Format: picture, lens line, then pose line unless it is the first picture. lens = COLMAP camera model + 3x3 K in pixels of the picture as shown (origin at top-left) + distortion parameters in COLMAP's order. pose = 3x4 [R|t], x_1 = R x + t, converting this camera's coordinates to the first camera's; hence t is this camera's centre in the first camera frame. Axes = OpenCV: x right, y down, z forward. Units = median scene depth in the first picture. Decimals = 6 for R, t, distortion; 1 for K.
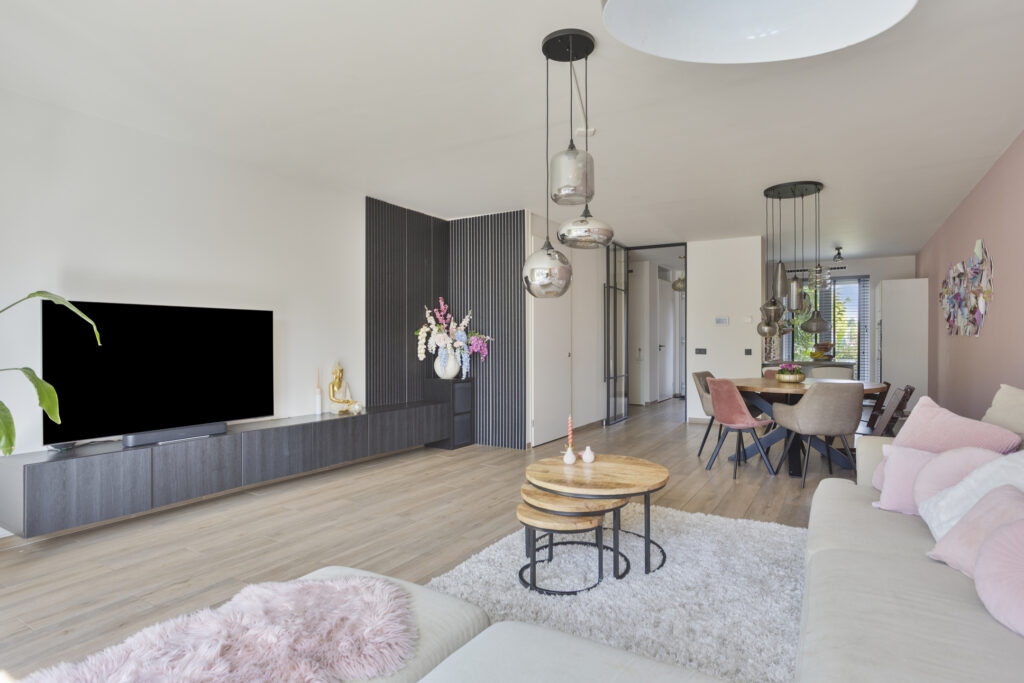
lens RADIAL K [[553.0, 0, 515.6], [0, 553.0, 341.8], [0, 0, 1]] dist [-0.050293, 0.043334]
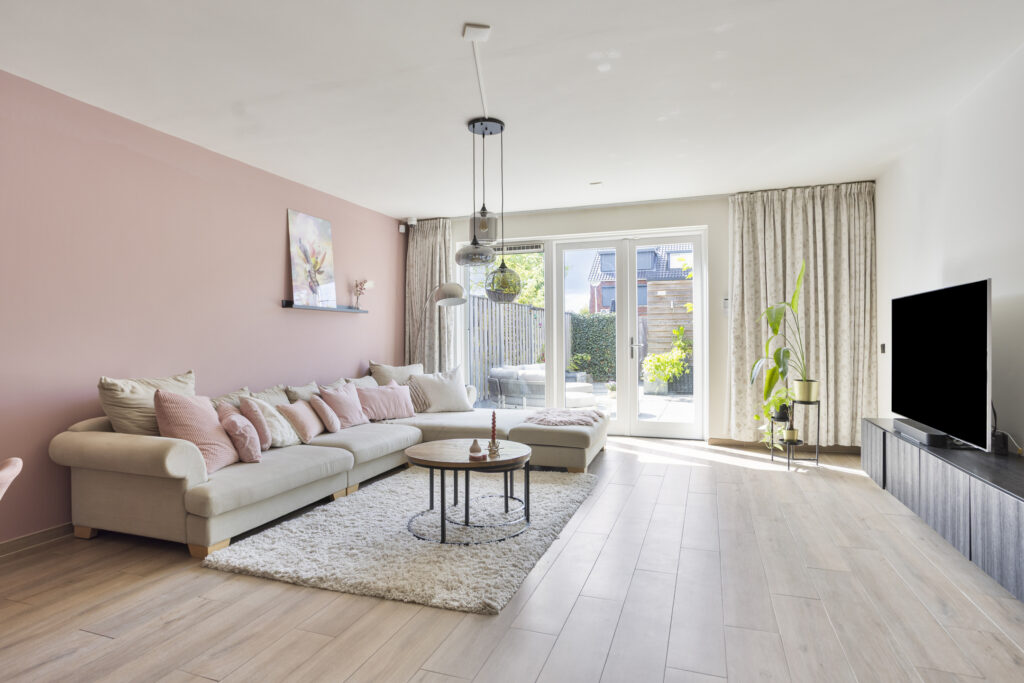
lens RADIAL K [[562.5, 0, 514.4], [0, 562.5, 340.6], [0, 0, 1]] dist [-0.039416, 0.034471]
pose [[-0.975895, 0.007746, -0.218103, 0.253481], [0.007055, 0.999967, 0.003950, 0.007304], [0.218126, 0.002316, -0.975918, 1.808490]]
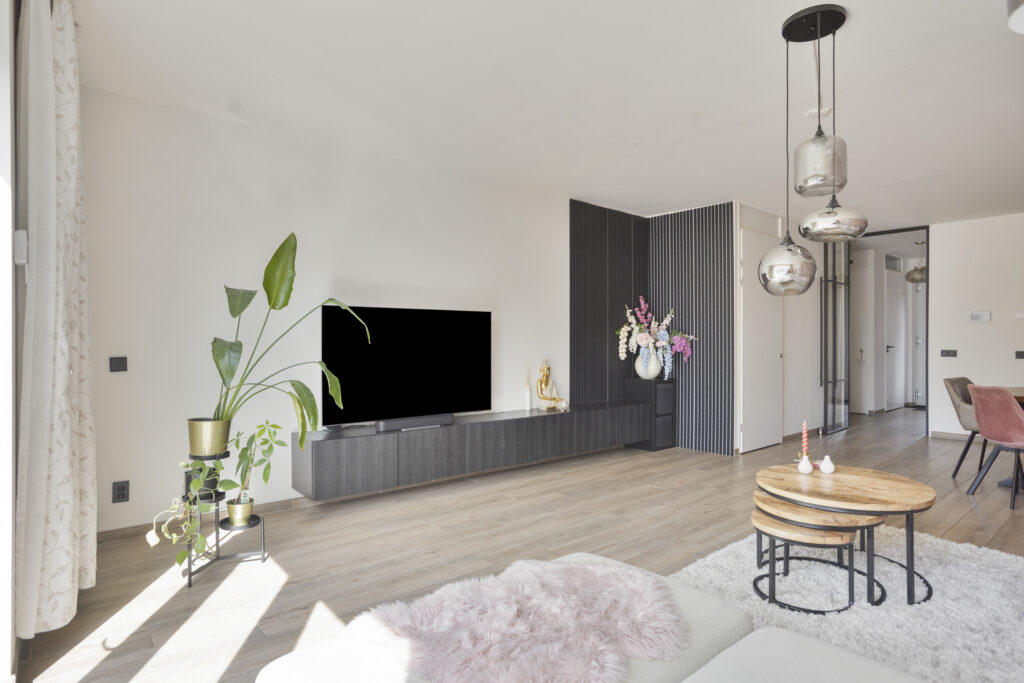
lens RADIAL K [[562.5, 0, 514.4], [0, 562.5, 340.6], [0, 0, 1]] dist [-0.039416, 0.034471]
pose [[0.950219, 0.002795, -0.311570, -0.067816], [-0.002985, 0.999996, -0.000134, -0.000932], [0.311568, 0.001057, 0.950223, -0.041879]]
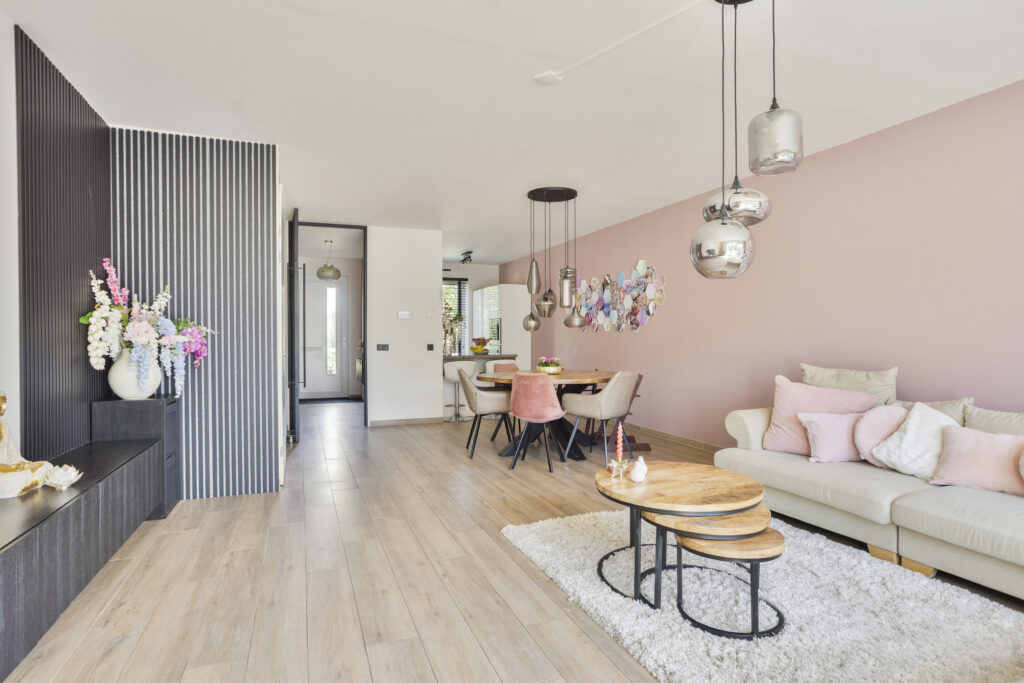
lens RADIAL K [[562.5, 0, 514.4], [0, 562.5, 340.6], [0, 0, 1]] dist [-0.039416, 0.034471]
pose [[0.605381, -0.005968, 0.795913, -0.605761], [0.003861, 0.999982, 0.004562, 0.005867], [-0.795926, 0.000311, 0.605394, 0.569124]]
